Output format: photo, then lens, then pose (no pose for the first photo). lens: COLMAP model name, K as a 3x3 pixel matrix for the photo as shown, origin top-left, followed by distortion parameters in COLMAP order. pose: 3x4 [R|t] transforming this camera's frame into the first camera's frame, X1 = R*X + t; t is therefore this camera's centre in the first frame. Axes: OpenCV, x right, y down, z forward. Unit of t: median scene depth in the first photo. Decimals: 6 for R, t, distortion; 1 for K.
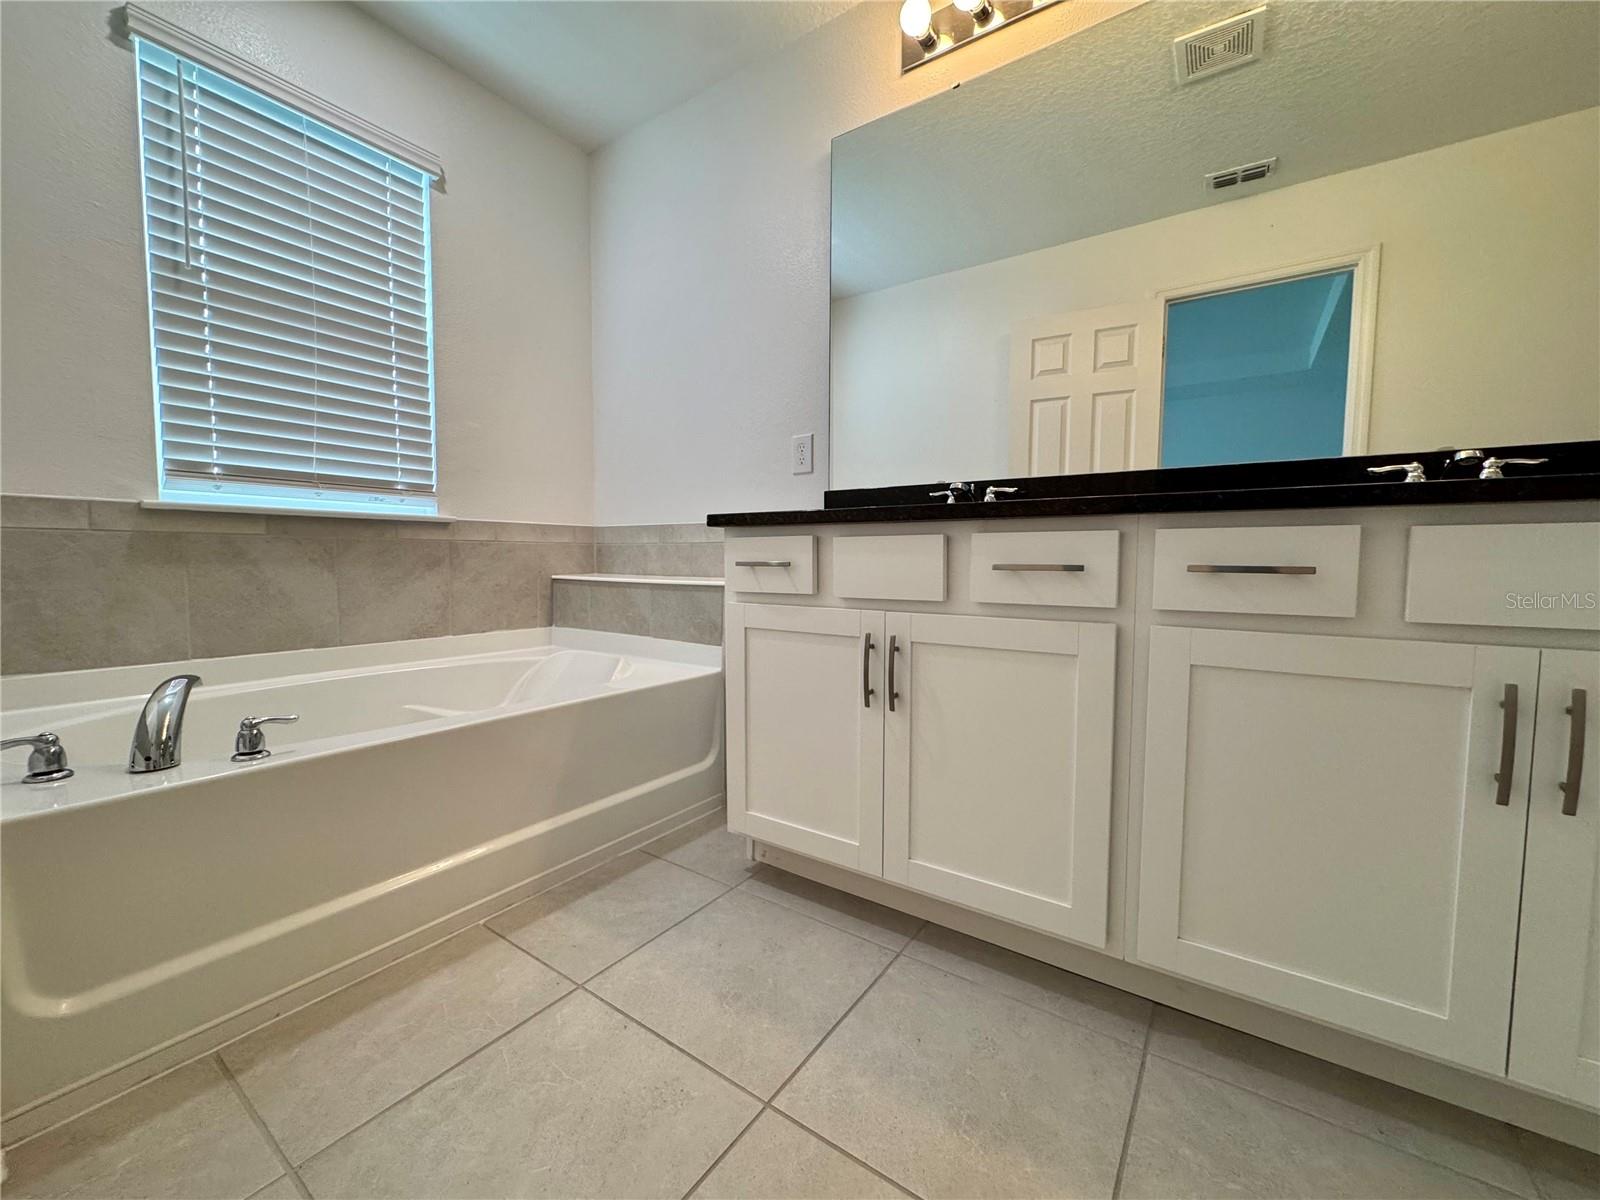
lens RADIAL K [[637.1, 0, 800.6], [0, 637.1, 600.1], [0, 0, 1]] dist [-0.004313, 0.000762]
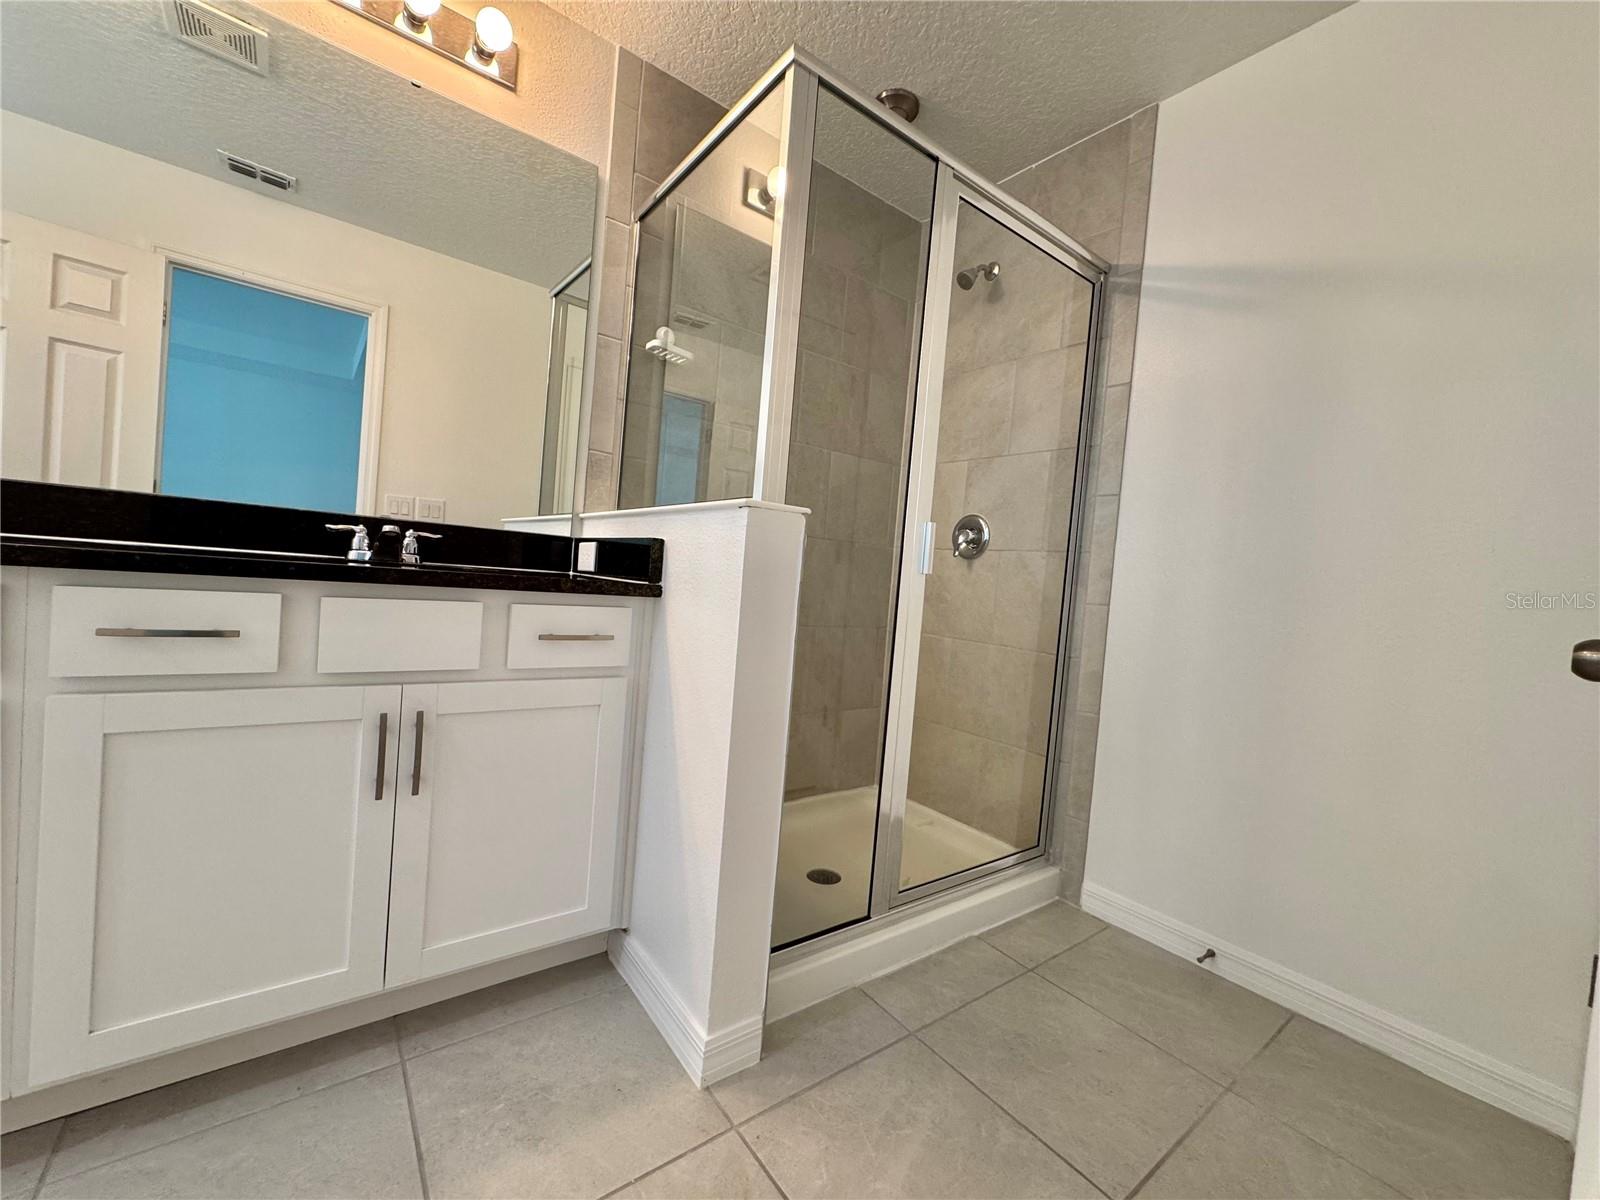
lens RADIAL K [[637.1, 0, 793.4], [0, 637.1, 597.4], [0, 0, 1]] dist [-0.004313, 0.000762]
pose [[0.309522, -0.008909, 0.950851, 0.033212], [-0.015942, 0.999767, 0.014556, -0.088958], [-0.950759, -0.019664, 0.309308, -0.166276]]
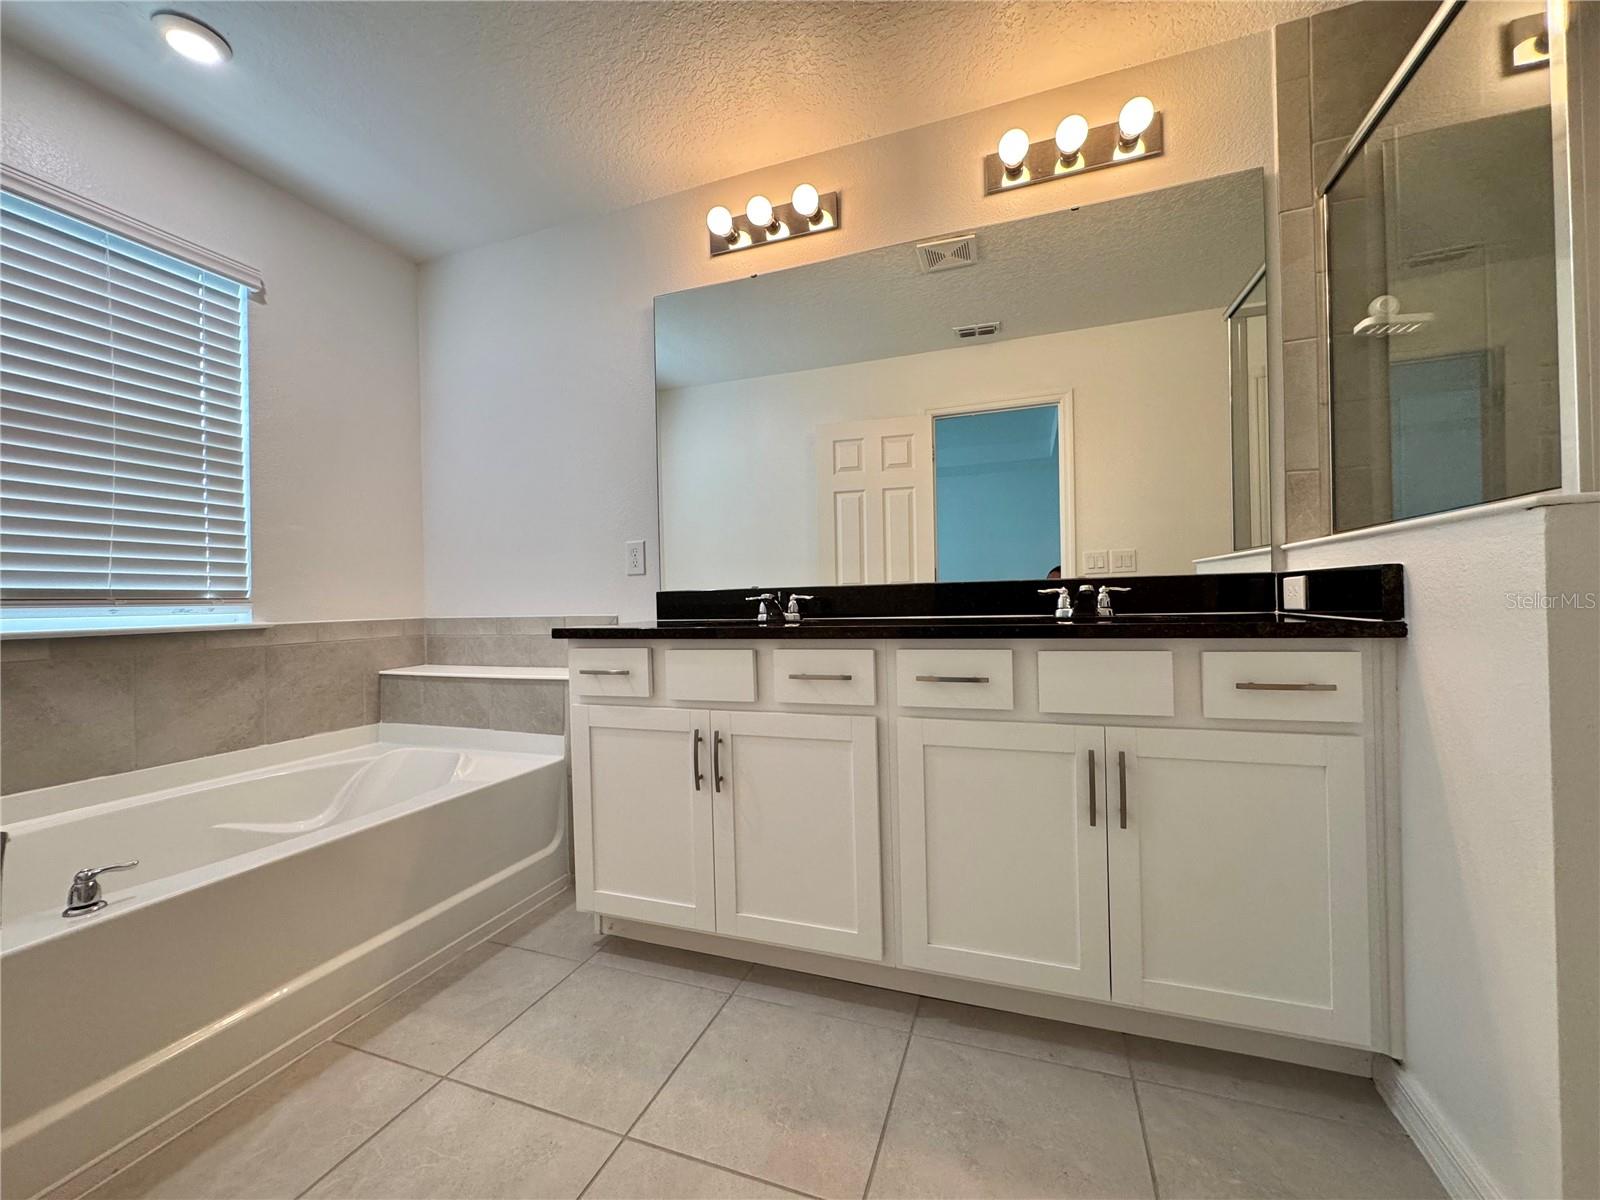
lens RADIAL K [[637.1, 0, 800.4], [0, 637.1, 597.6], [0, 0, 1]] dist [-0.004313, 0.000762]
pose [[0.966771, -0.027126, 0.254201, -0.005334], [0.045130, 0.996847, -0.065263, -0.103185], [-0.251629, 0.074567, 0.964947, -0.234613]]
